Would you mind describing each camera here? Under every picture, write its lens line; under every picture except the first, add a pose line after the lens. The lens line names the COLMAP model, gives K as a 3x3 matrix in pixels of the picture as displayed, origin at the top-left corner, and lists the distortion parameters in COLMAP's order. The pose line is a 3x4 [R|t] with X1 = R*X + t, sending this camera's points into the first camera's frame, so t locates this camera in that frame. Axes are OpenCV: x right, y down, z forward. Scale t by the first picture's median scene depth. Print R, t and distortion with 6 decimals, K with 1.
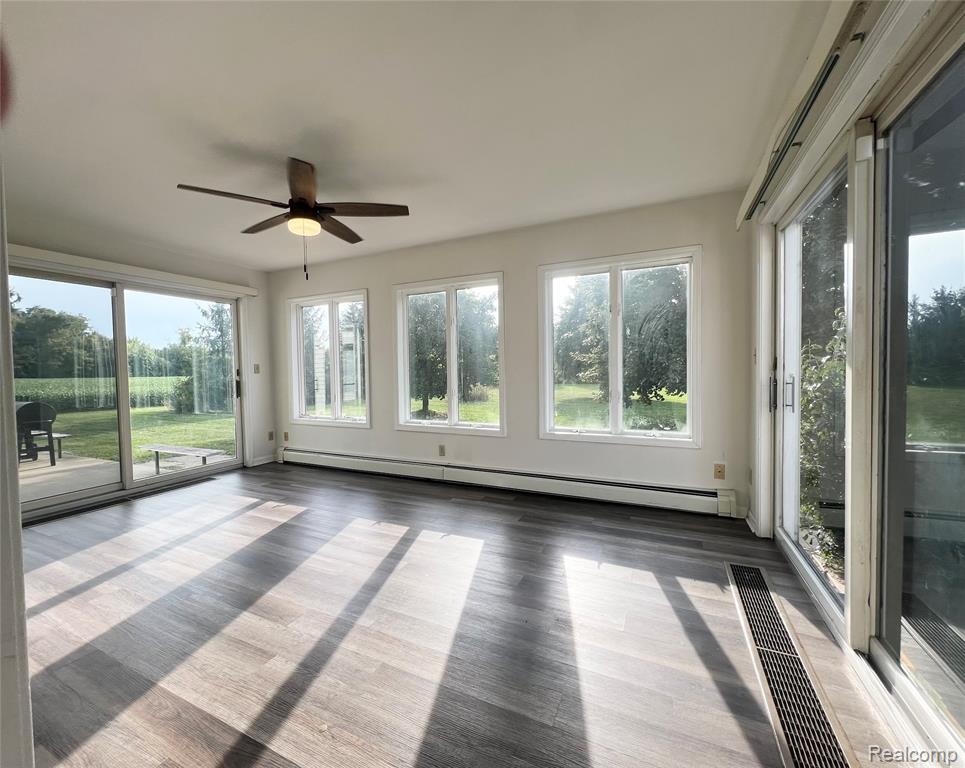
lens RADIAL K [[406.3, 0, 462.2], [0, 406.3, 382.1], [0, 0, 1]] dist [0.003250, 0.000409]
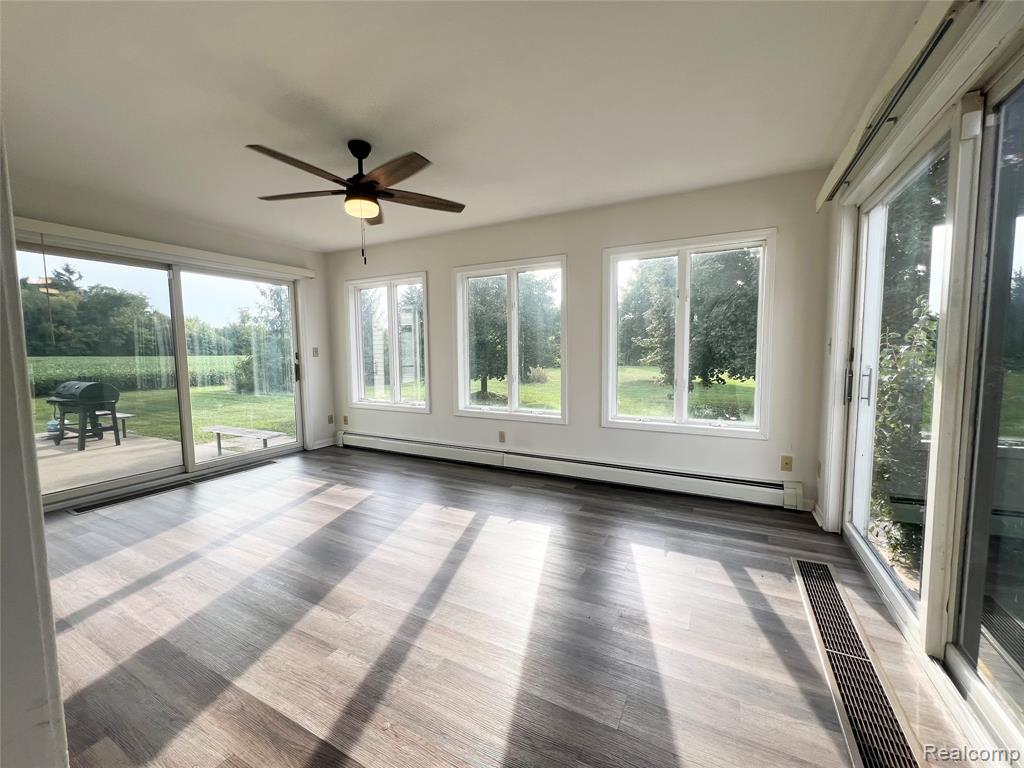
lens RADIAL K [[407.7, 0, 513.5], [0, 407.7, 381.4], [0, 0, 1]] dist [0.002737, 0.000379]
pose [[0.999825, 0.007894, -0.016941, -0.008858], [-0.007107, 0.998917, 0.045983, -0.018120], [0.017285, -0.045855, 0.998799, 0.021297]]
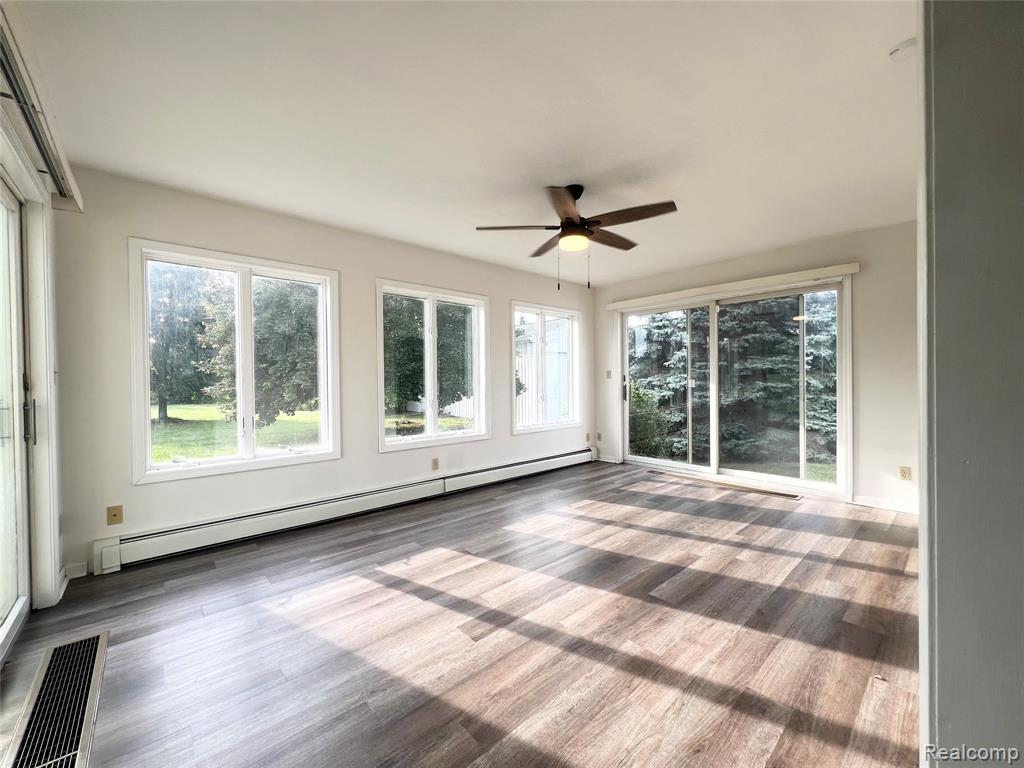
lens RADIAL K [[407.7, 0, 516.5], [0, 407.7, 388.1], [0, 0, 1]] dist [0.002737, 0.000379]
pose [[0.362246, -0.004821, 0.932070, -1.256554], [0.030147, 0.999524, -0.006546, 0.004333], [-0.931595, 0.030471, 0.362219, 0.678942]]
